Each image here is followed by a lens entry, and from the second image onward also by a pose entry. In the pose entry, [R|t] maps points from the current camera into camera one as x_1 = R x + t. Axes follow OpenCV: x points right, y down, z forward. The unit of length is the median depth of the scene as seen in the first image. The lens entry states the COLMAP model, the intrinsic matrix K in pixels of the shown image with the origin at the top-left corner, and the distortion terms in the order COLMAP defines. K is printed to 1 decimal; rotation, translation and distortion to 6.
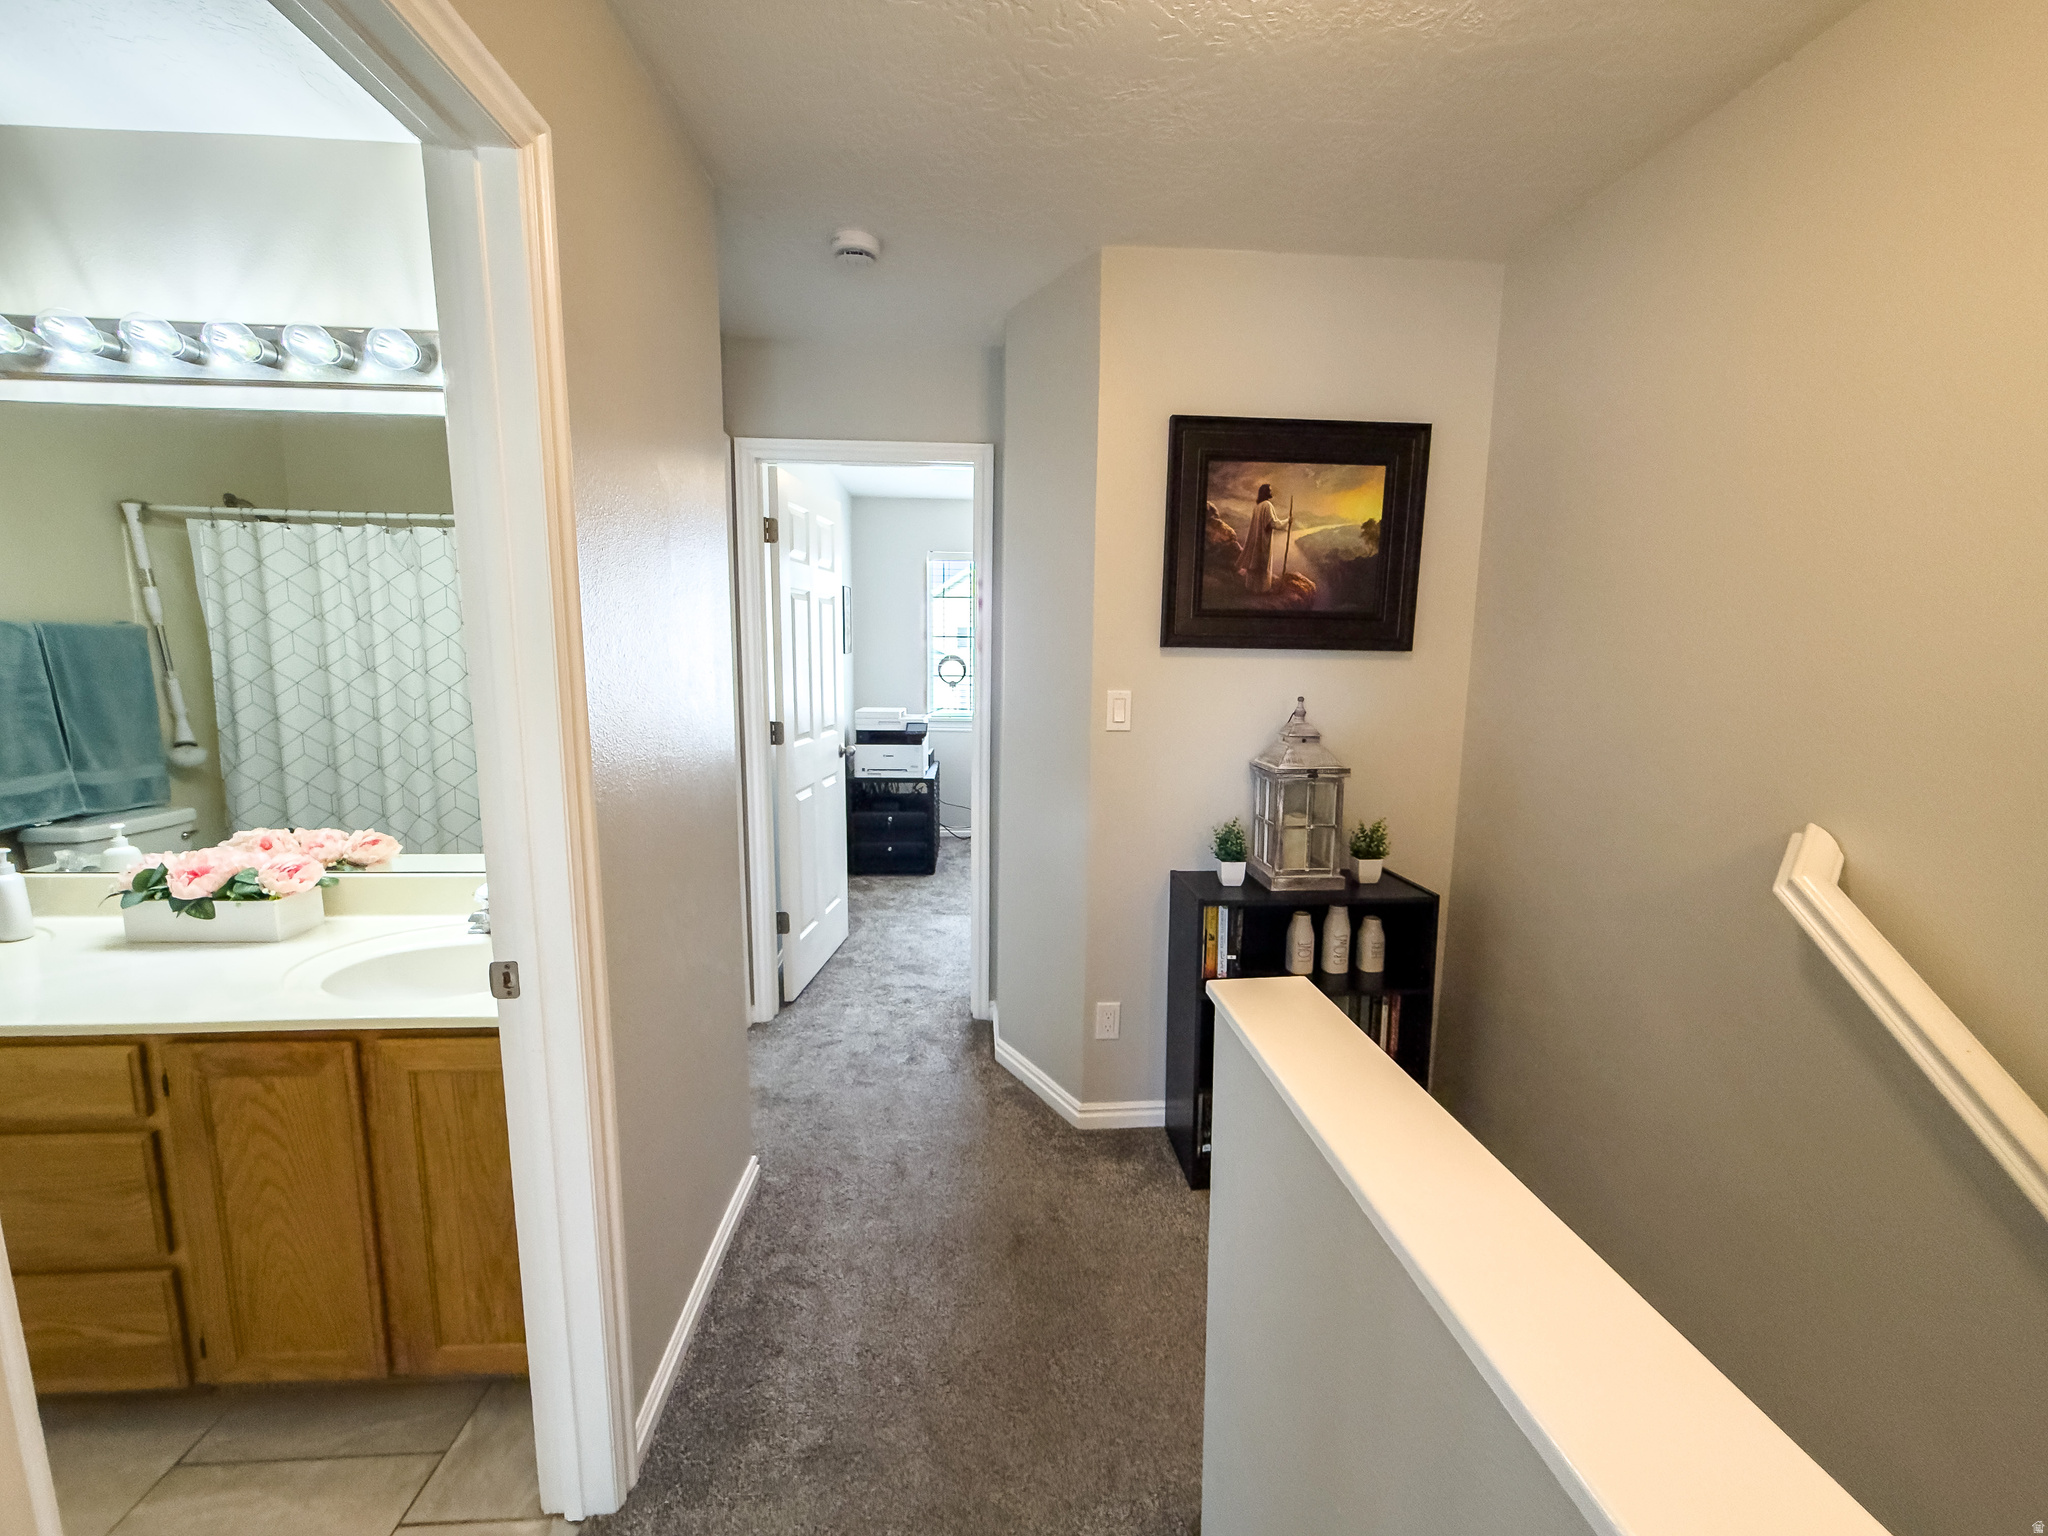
lens RADIAL K [[821.7, 0, 1025.5], [0, 821.7, 765.7], [0, 0, 1]] dist [-0.002378, 0.000504]
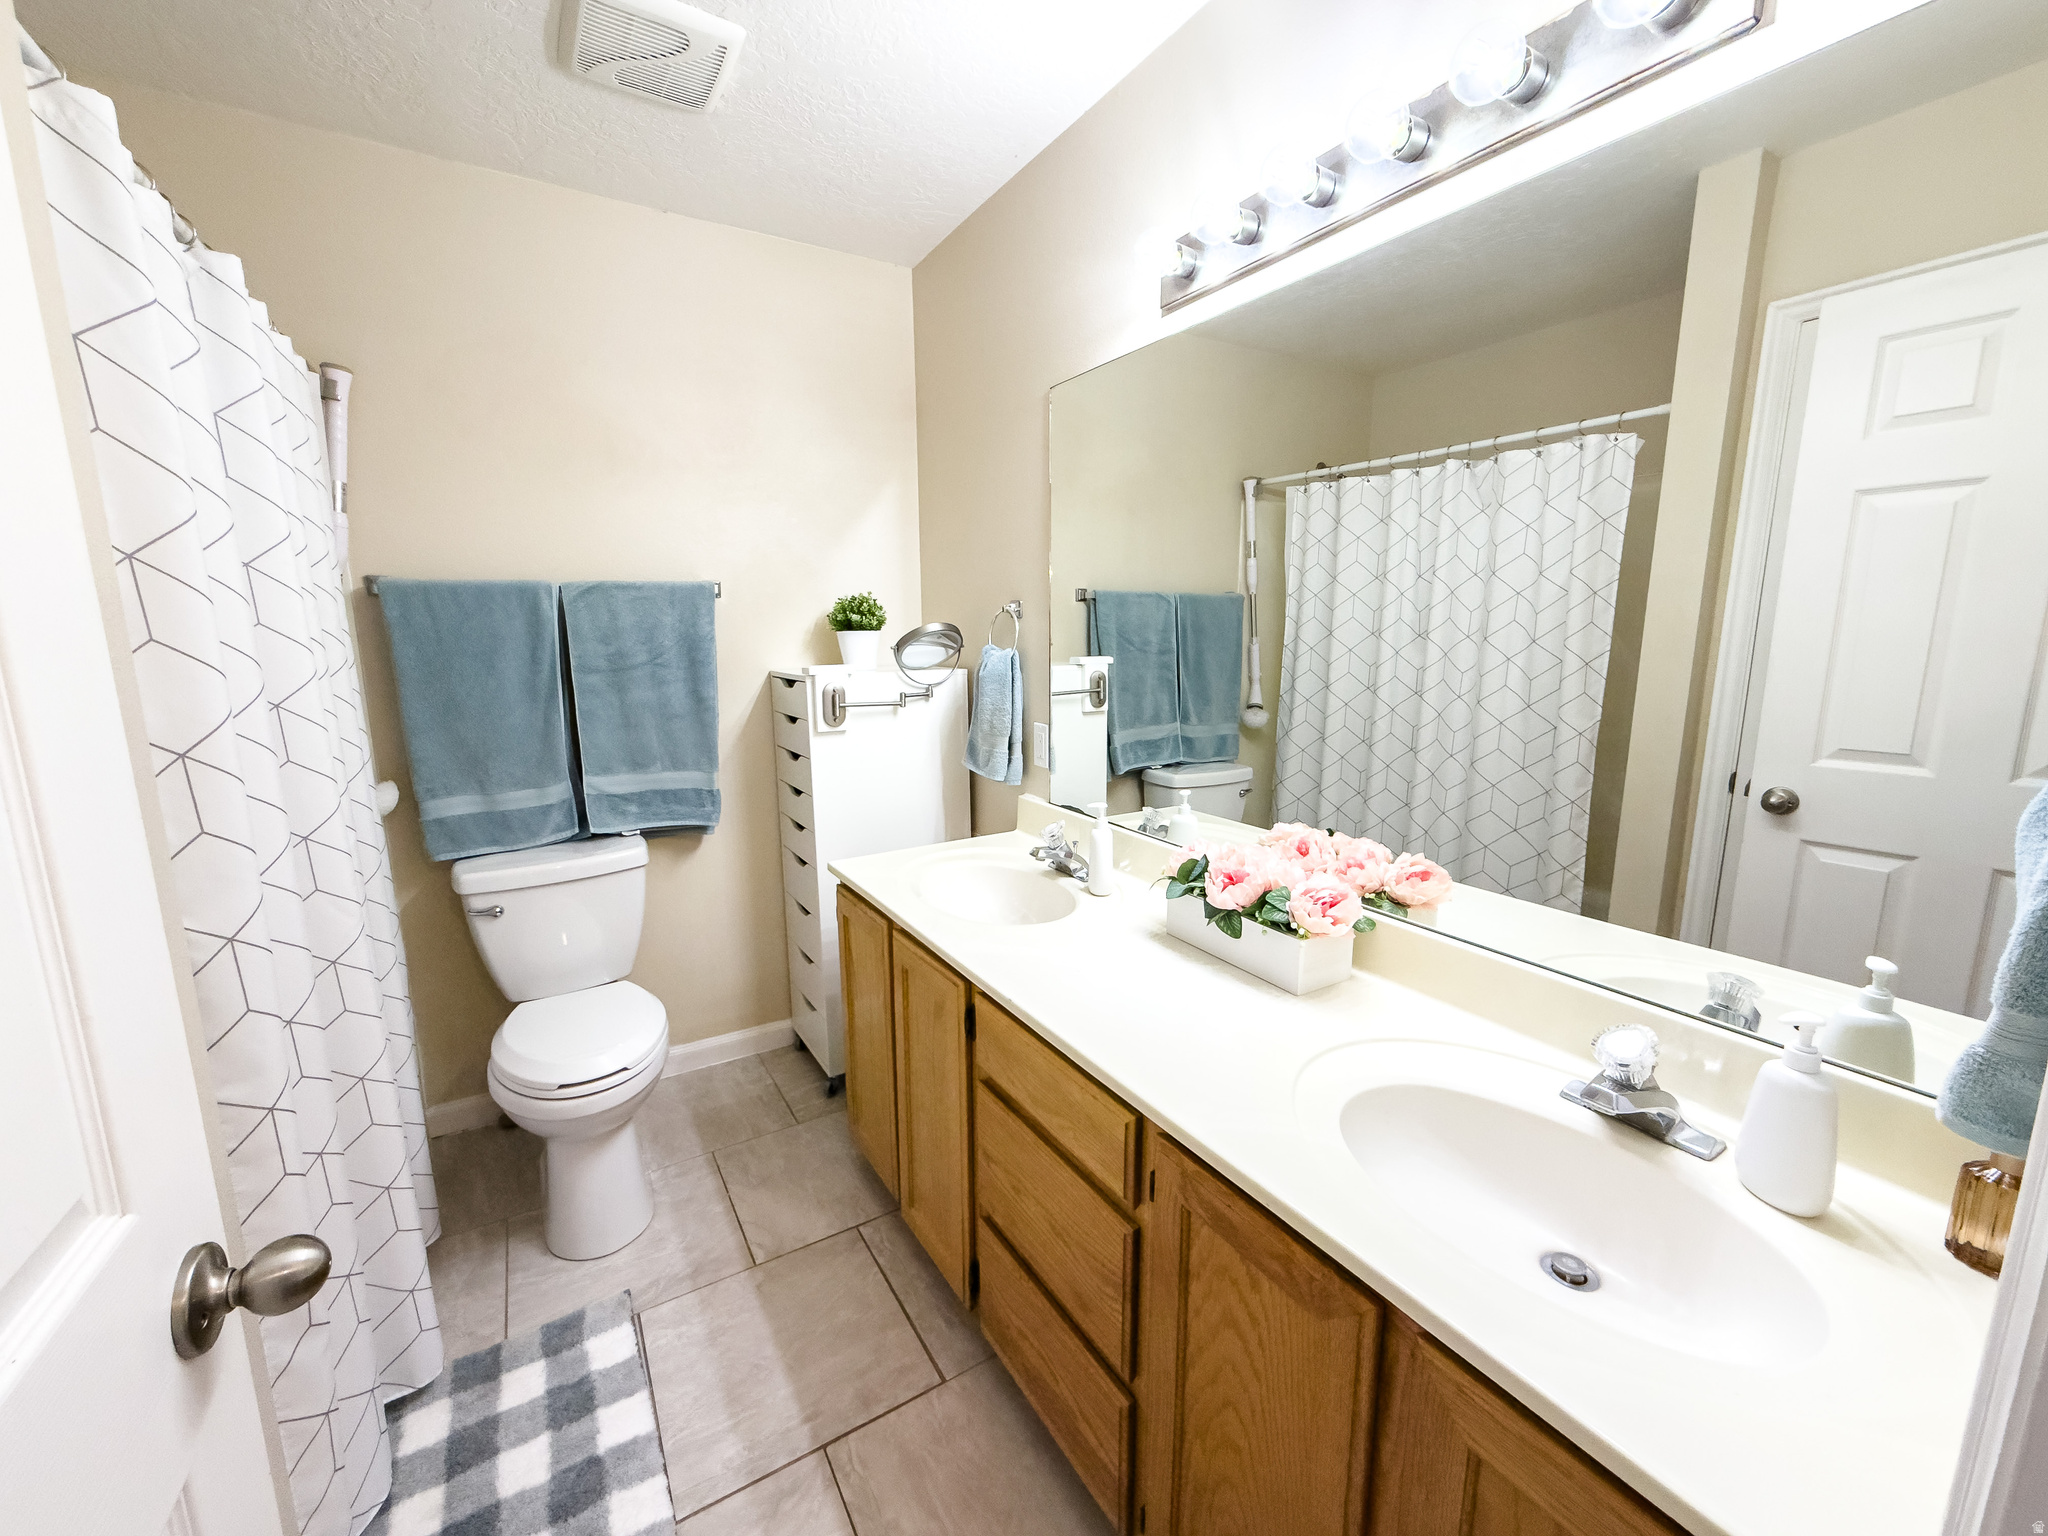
lens RADIAL K [[821.7, 0, 1024.8], [0, 821.7, 772.6], [0, 0, 1]] dist [-0.002378, 0.000504]
pose [[0.470718, 0.141933, -0.870793, -0.238641], [-0.113467, 0.988518, 0.099785, -0.014640], [0.874957, 0.051836, 0.481418, 0.243836]]
